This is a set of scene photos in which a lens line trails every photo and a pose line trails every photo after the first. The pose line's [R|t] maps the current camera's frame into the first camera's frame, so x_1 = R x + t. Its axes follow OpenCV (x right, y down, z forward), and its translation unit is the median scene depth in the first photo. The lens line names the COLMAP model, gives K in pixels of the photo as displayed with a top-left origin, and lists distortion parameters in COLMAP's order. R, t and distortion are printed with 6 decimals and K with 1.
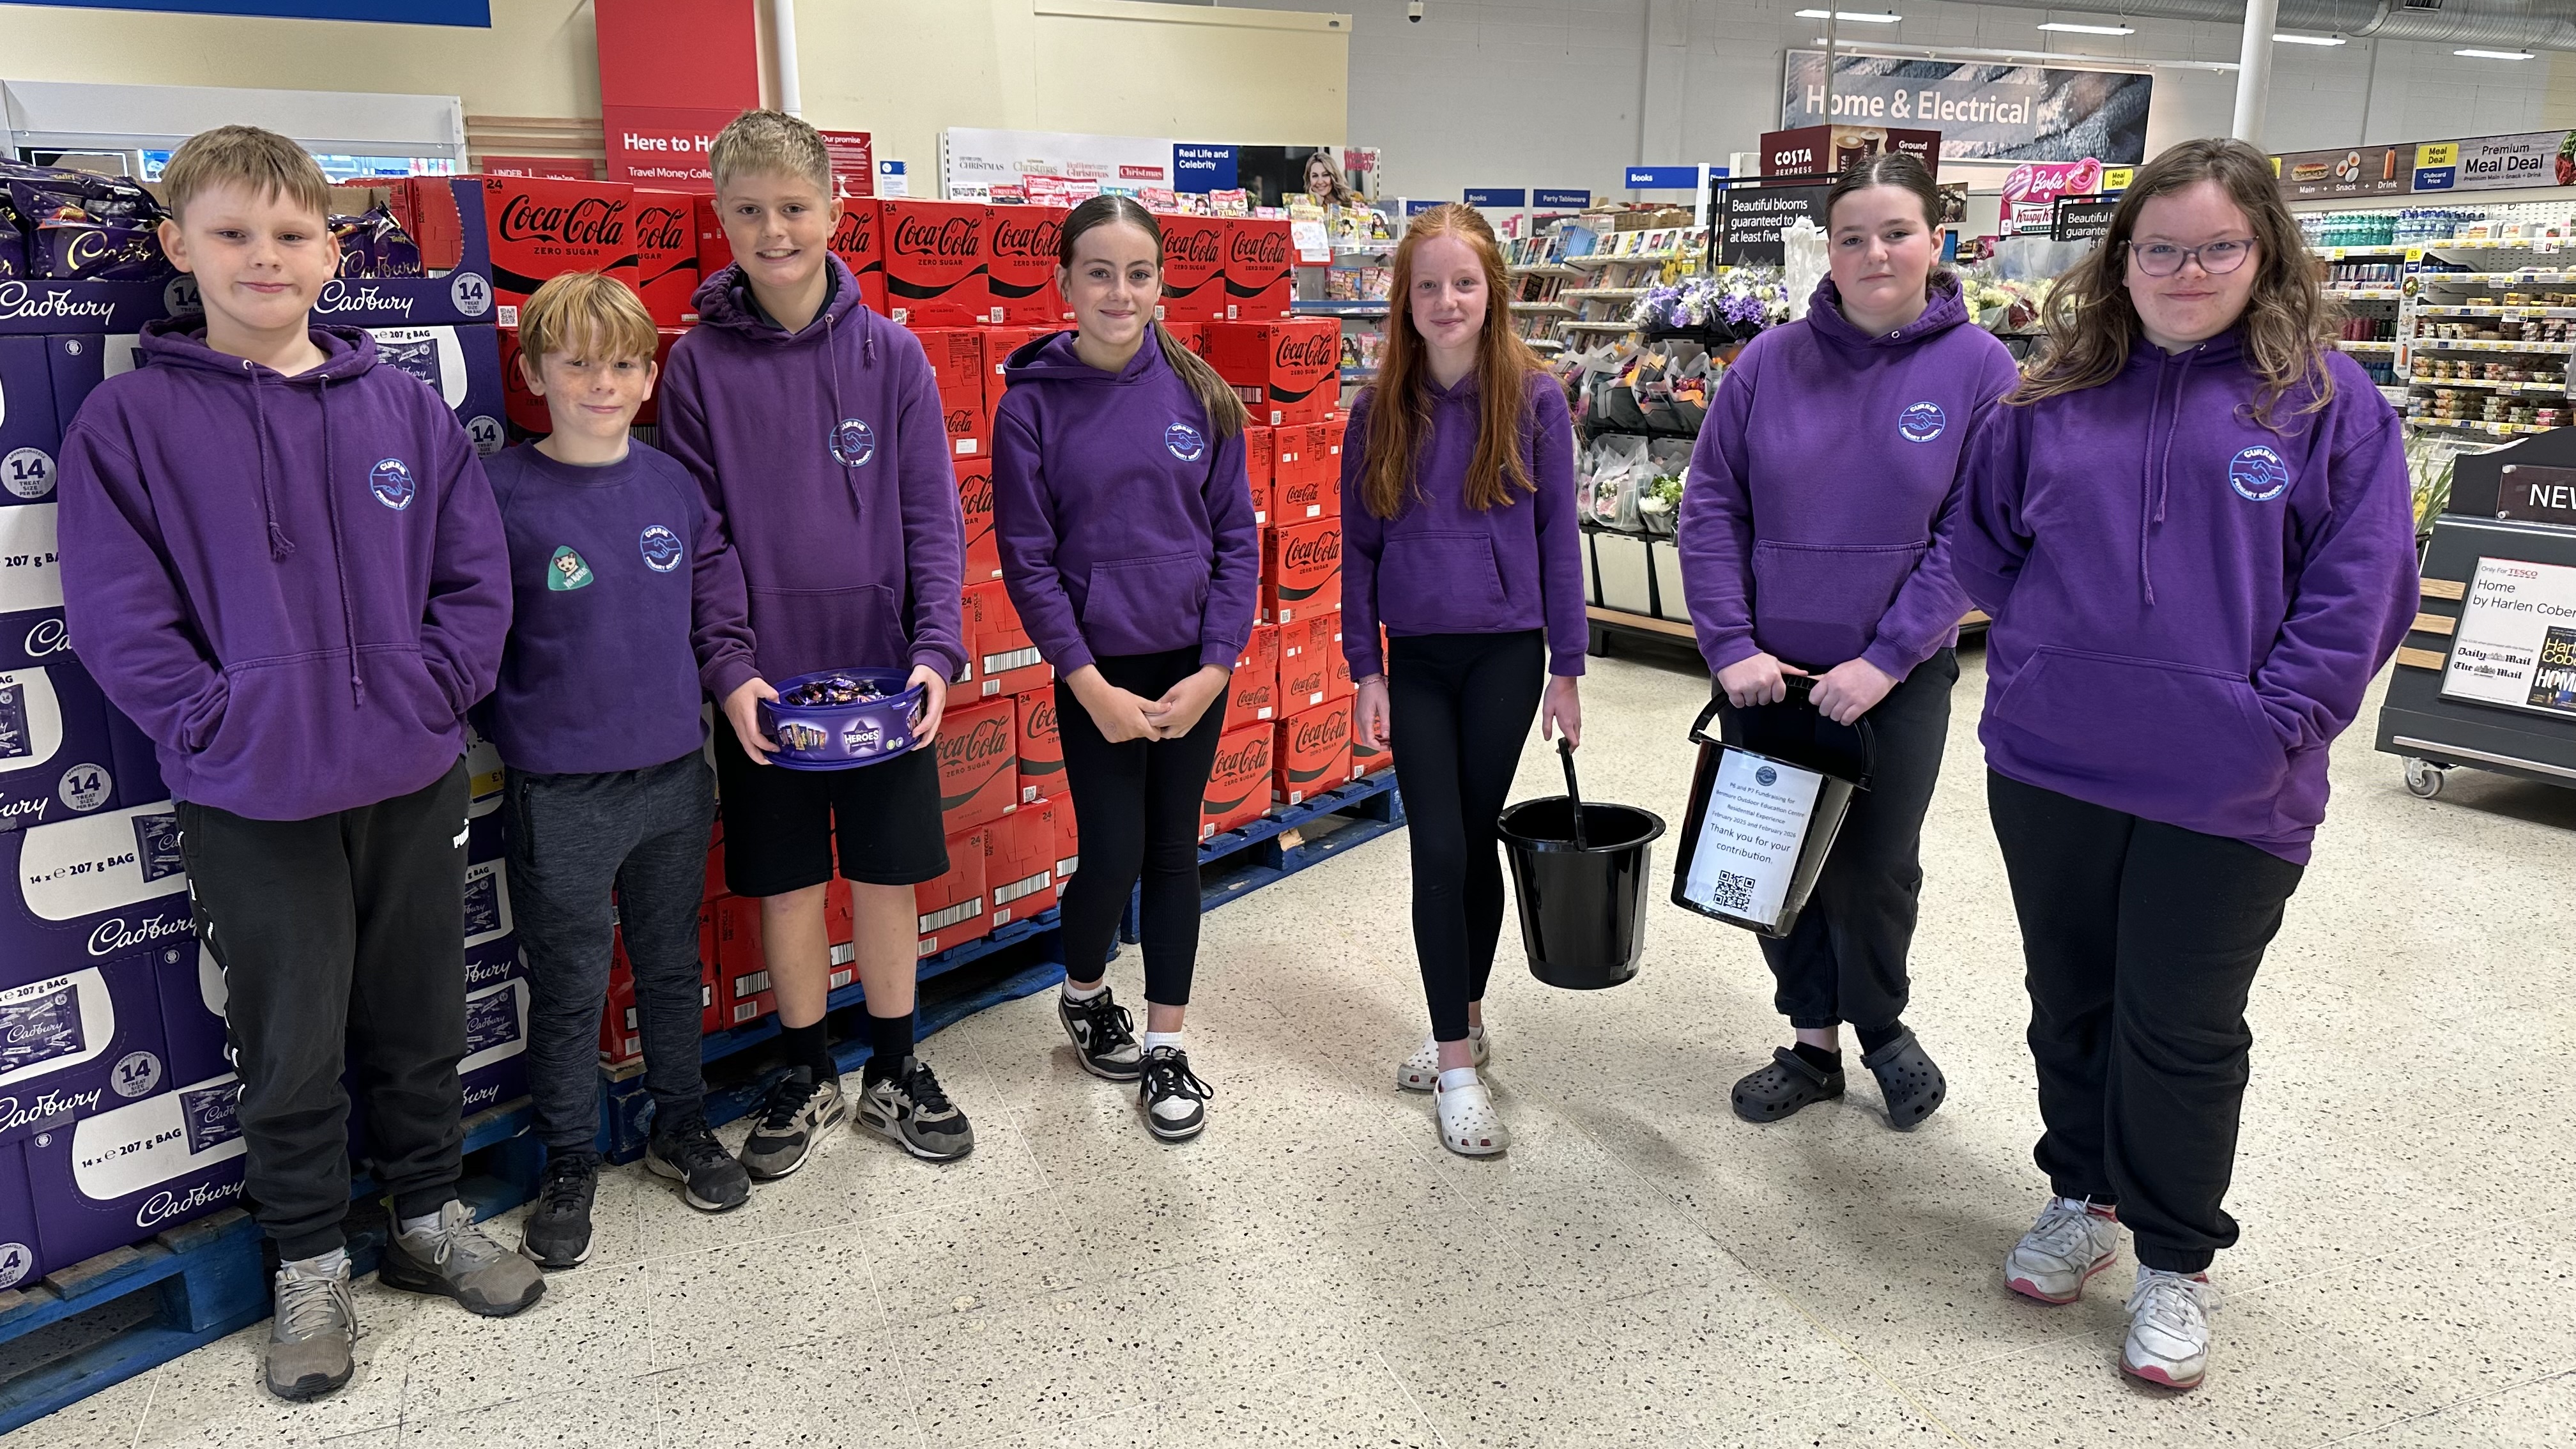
lens RADIAL K [[1818.7, 0, 1293.4], [0, 1818.7, 739.0], [0, 0, 1]] dist [0.006333, -0.008355]
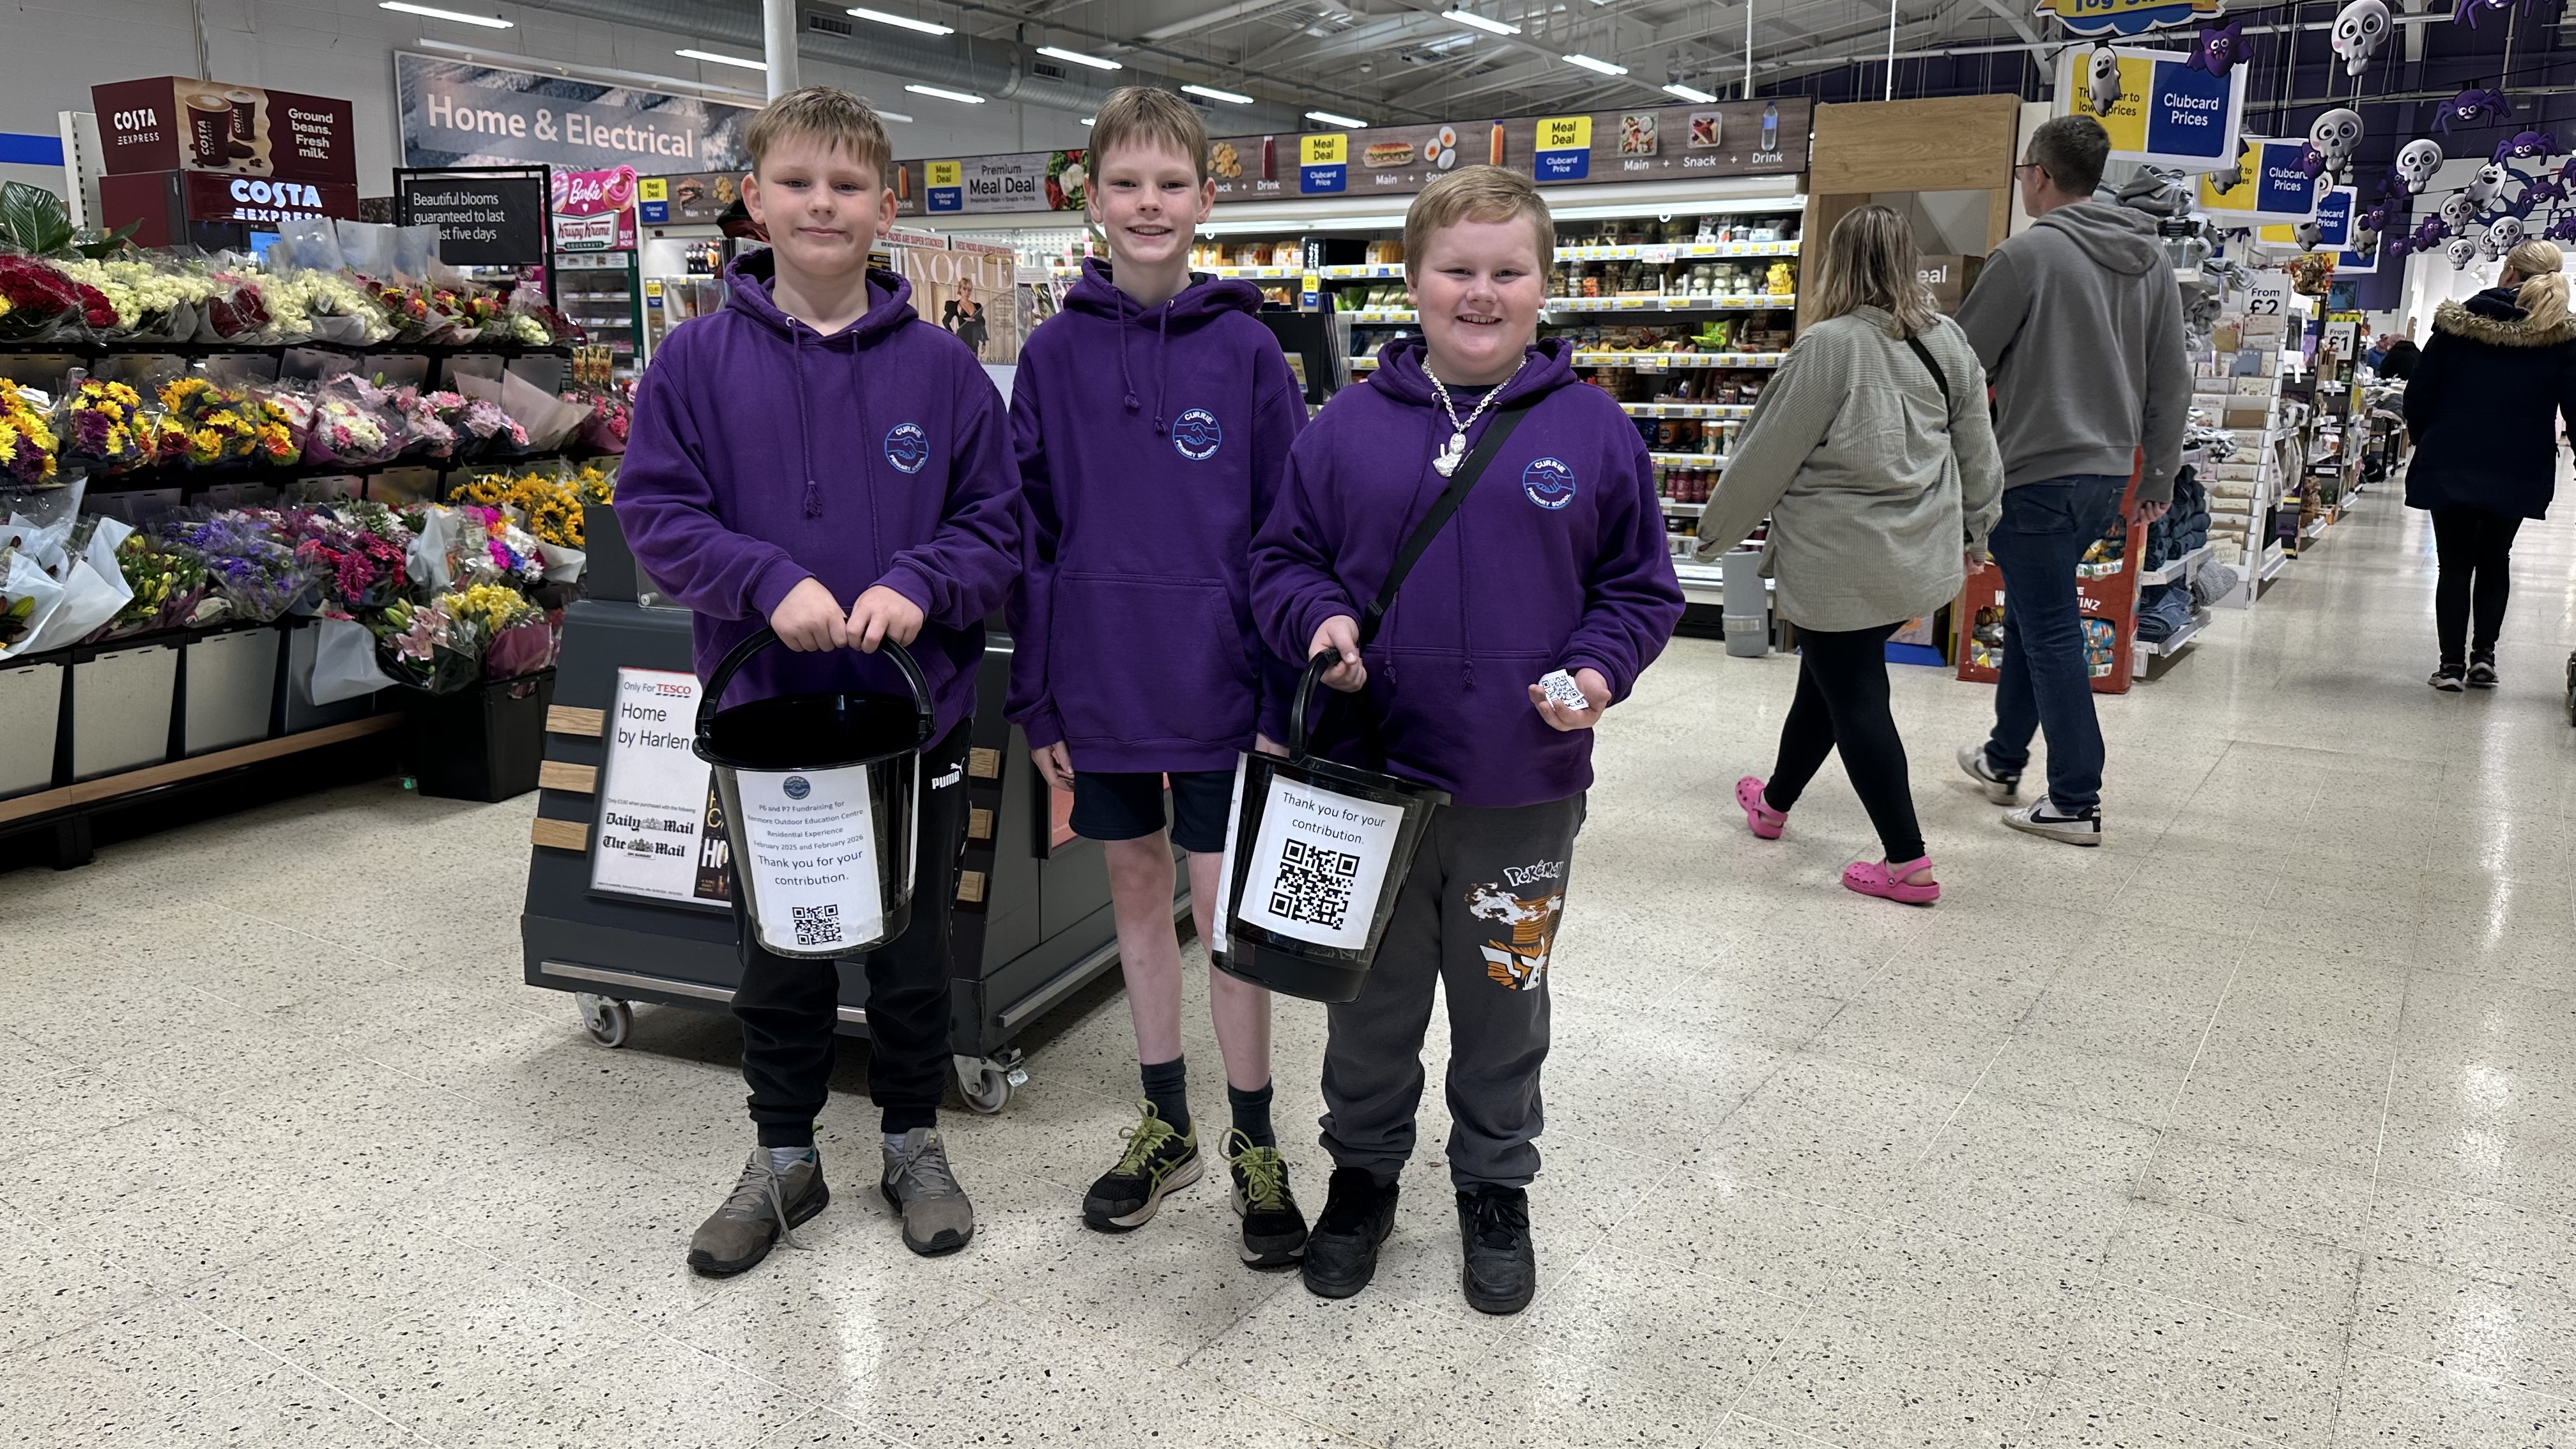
lens RADIAL K [[1818.7, 0, 1288.3], [0, 1818.7, 723.3], [0, 0, 1]] dist [0.006333, -0.008355]
pose [[0.818244, -0.104066, 0.565373, 0.218040], [0.124408, 0.992228, 0.002584, -0.024221], [-0.561248, 0.068223, 0.824831, 0.157170]]
